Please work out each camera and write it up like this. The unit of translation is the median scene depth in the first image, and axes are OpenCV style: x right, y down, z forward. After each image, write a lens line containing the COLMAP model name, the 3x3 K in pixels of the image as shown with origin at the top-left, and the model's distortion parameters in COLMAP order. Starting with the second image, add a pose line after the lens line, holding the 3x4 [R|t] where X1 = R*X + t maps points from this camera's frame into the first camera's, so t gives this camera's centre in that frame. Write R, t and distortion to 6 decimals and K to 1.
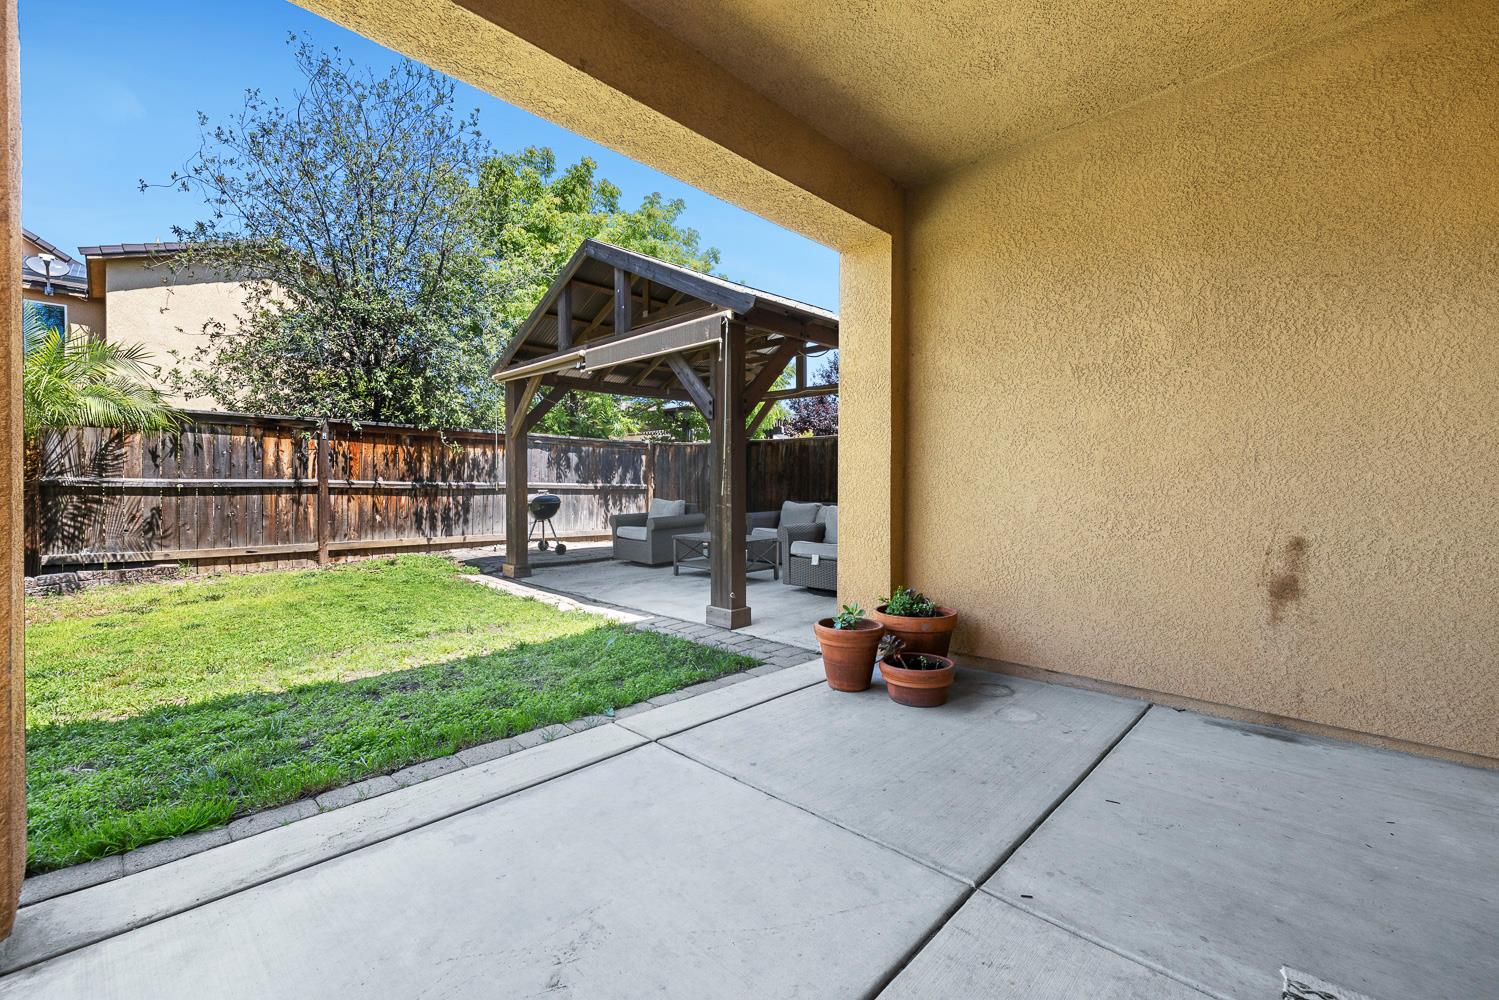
lens RADIAL K [[626.3, 0, 752.1], [0, 626.3, 494.1], [0, 0, 1]] dist [0.002590, 0.000349]
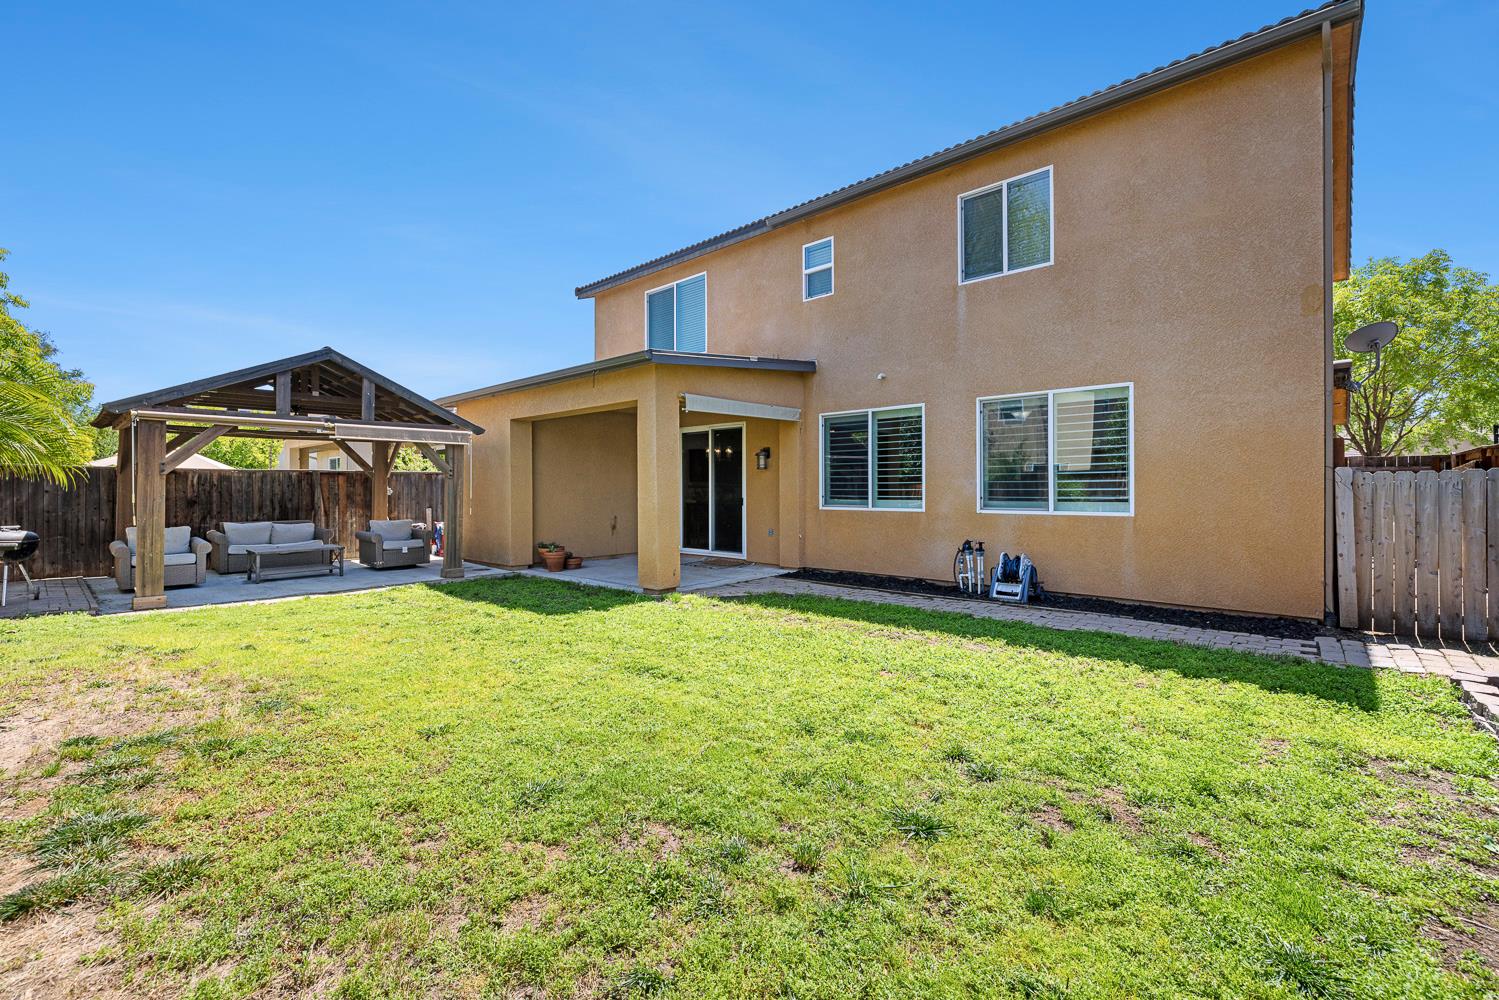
lens RADIAL K [[626.3, 0, 746.1], [0, 626.3, 489.0], [0, 0, 1]] dist [0.002590, 0.000349]
pose [[-0.029200, -0.003421, 0.999568, -1.160812], [0.016500, 0.999856, 0.003904, -0.041116], [-0.999437, 0.016606, -0.029140, 0.040210]]
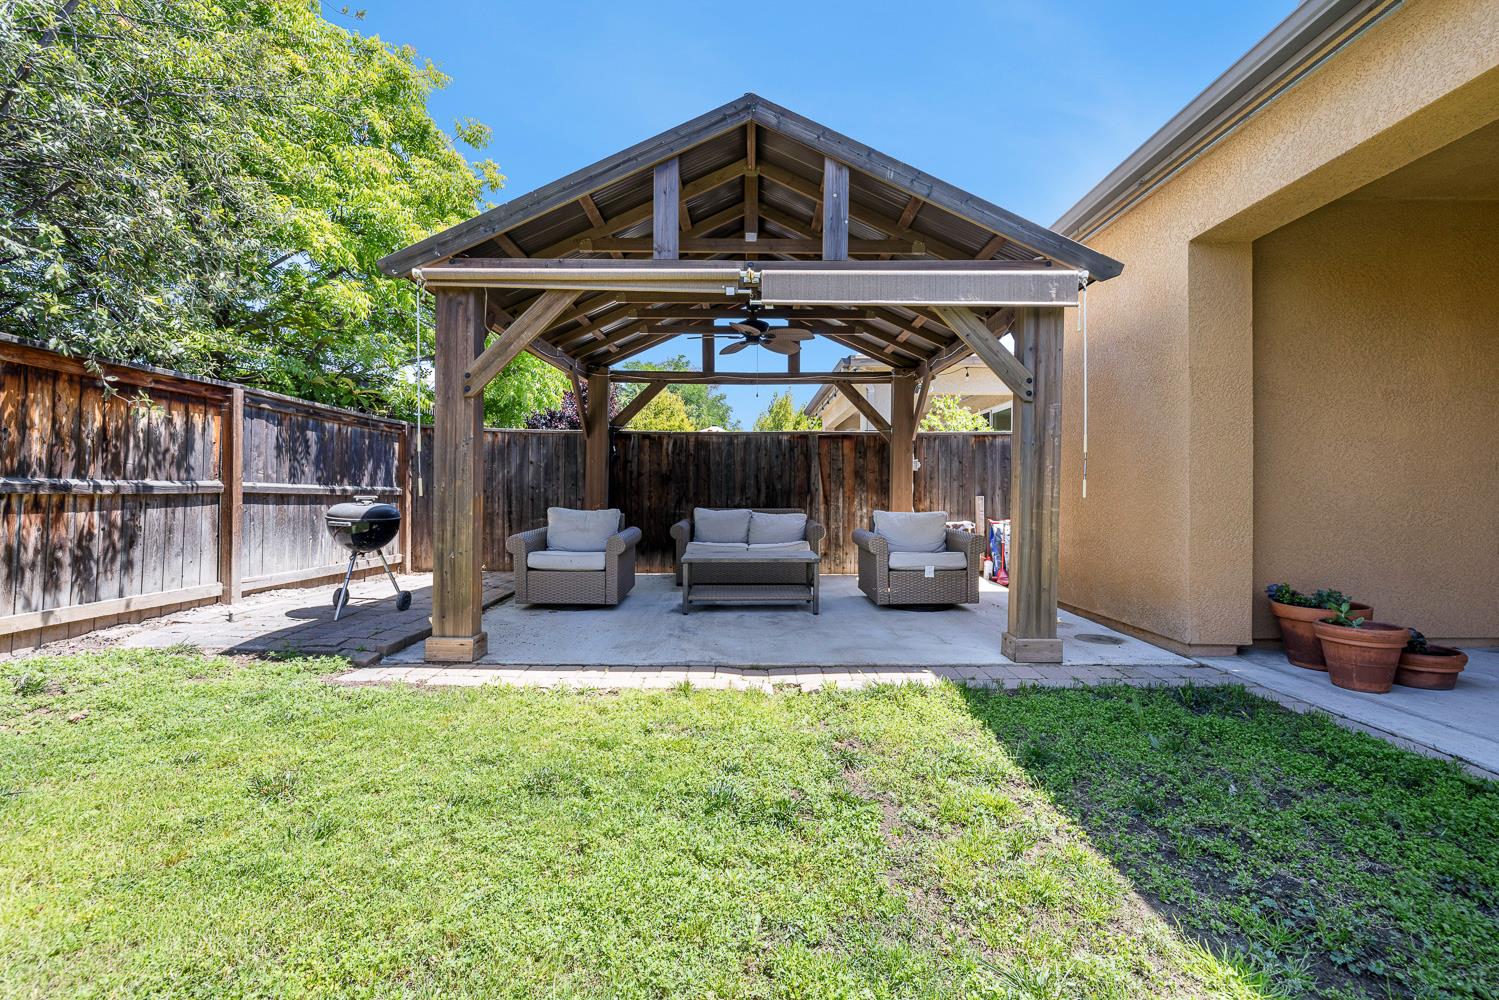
lens RADIAL K [[626.3, 0, 751.4], [0, 626.3, 495.6], [0, 0, 1]] dist [0.002590, 0.000349]
pose [[0.715320, -0.003557, 0.698788, -0.461365], [0.010115, 0.999935, -0.005264, -0.000340], [-0.698724, 0.010833, 0.715309, 0.361497]]
